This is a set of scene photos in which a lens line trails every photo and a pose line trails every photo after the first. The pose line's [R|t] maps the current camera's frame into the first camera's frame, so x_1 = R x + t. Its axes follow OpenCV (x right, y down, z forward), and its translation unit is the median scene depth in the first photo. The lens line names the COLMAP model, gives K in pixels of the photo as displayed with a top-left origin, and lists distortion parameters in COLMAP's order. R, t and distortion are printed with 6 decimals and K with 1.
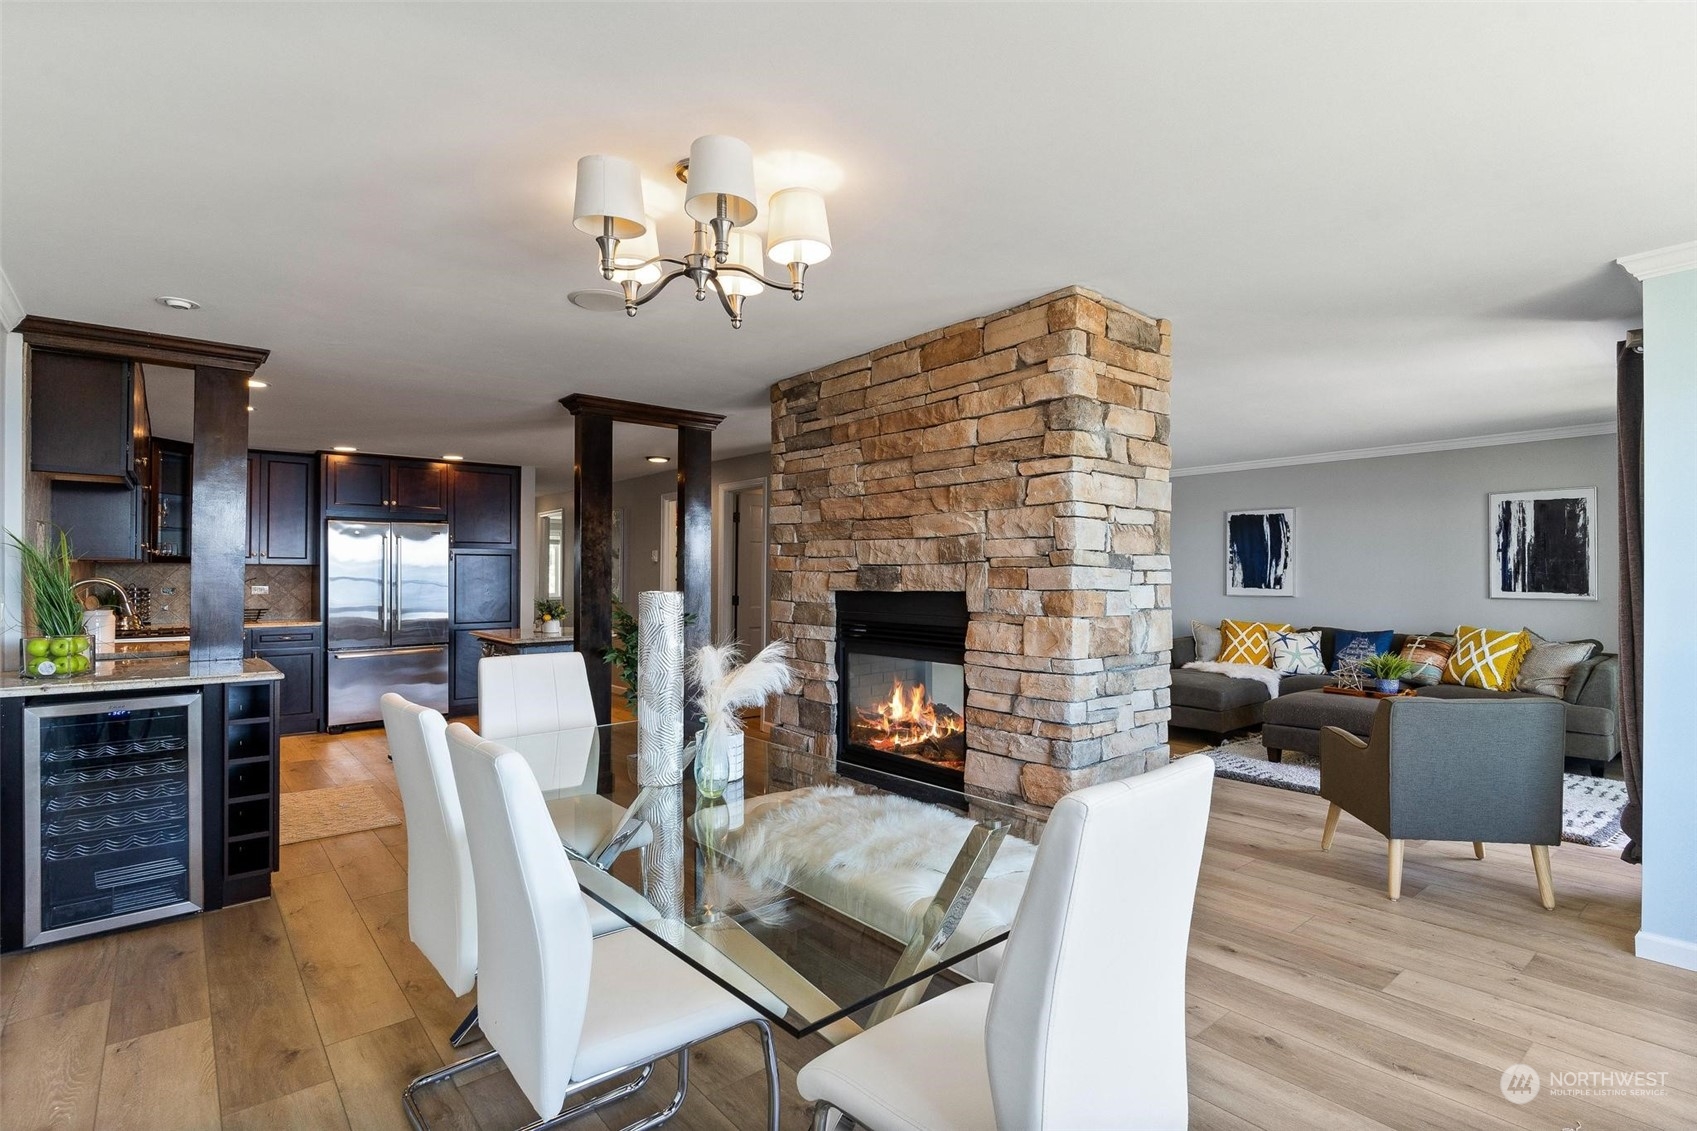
lens RADIAL K [[812.0, 0, 842.8], [0, 812.0, 570.5], [0, 0, 1]] dist [-0.001880, -0.000136]
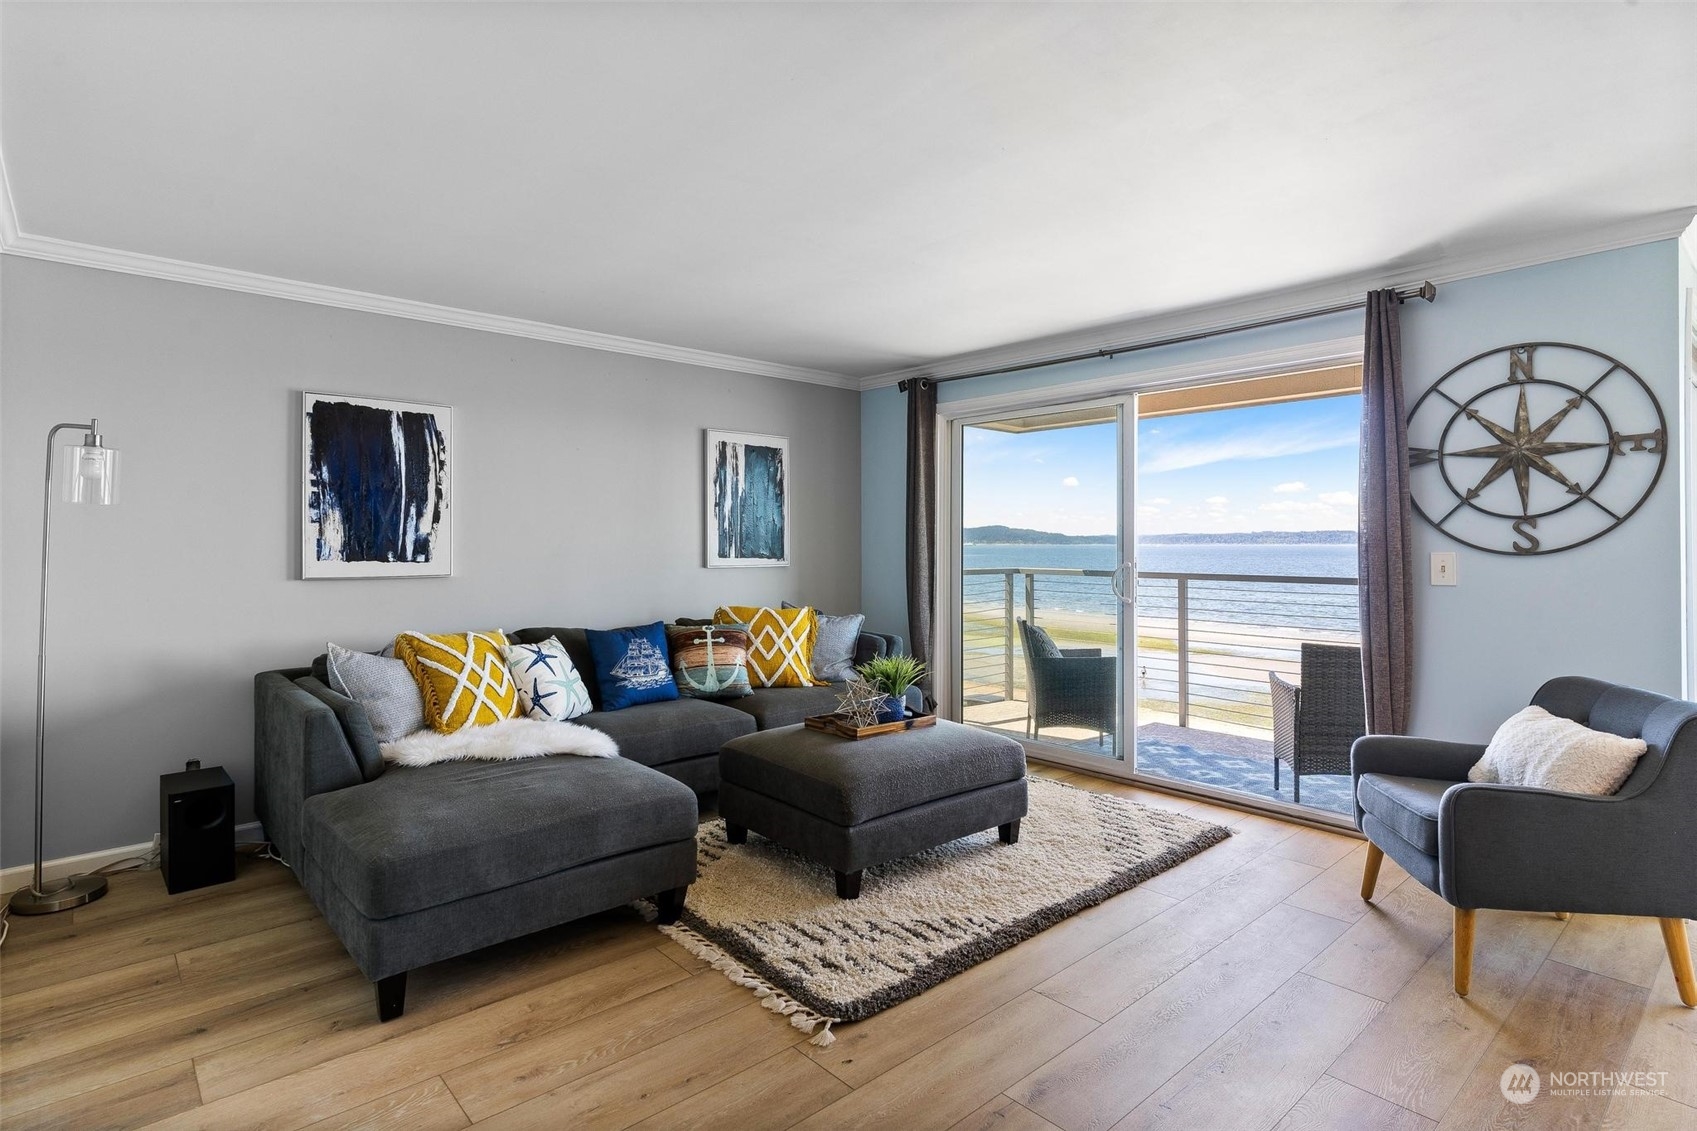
lens RADIAL K [[860.6, 0, 847.6], [0, 860.6, 549.0], [0, 0, 1]] dist [-0.001025, -0.000034]
pose [[-0.030419, -0.003892, 0.999530, -0.006072], [-0.004501, 0.999983, 0.003757, 0.011350], [-0.999527, -0.004385, -0.030436, 0.749142]]
